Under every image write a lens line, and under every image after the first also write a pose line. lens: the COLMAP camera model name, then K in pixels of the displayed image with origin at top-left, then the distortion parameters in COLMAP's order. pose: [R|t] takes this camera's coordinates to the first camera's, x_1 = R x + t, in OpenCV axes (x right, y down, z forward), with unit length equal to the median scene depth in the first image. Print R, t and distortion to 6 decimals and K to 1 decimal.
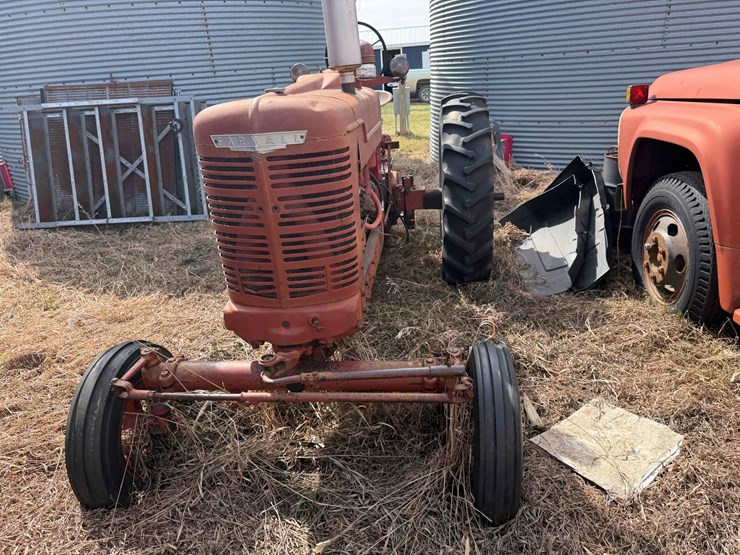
lens RADIAL K [[535.8, 0, 370.0], [0, 535.8, 277.5], [0, 0, 1]] dist [0.201037, -0.385389]
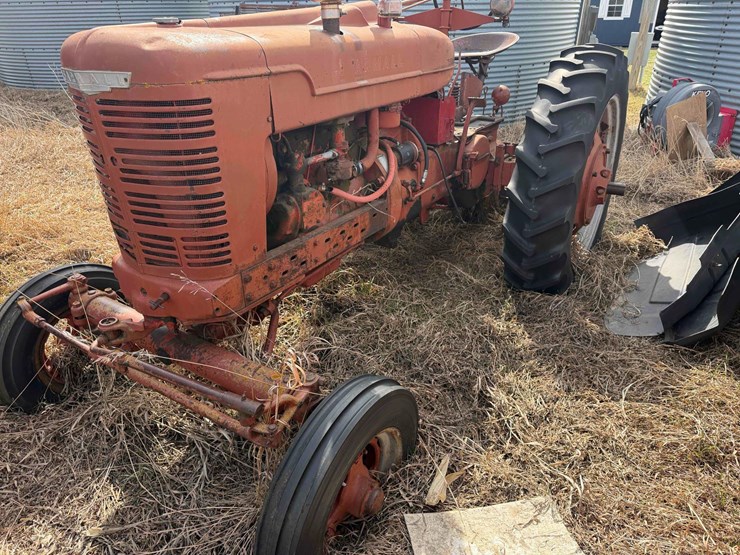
lens RADIAL K [[534.1, 0, 370.0], [0, 534.1, 277.5], [0, 0, 1]] dist [0.015235, -0.003147]
pose [[0.883887, 0.254307, -0.392519, 0.294194], [-0.209462, 0.965623, 0.153940, -0.085404], [0.418174, -0.053847, 0.906770, 0.200136]]
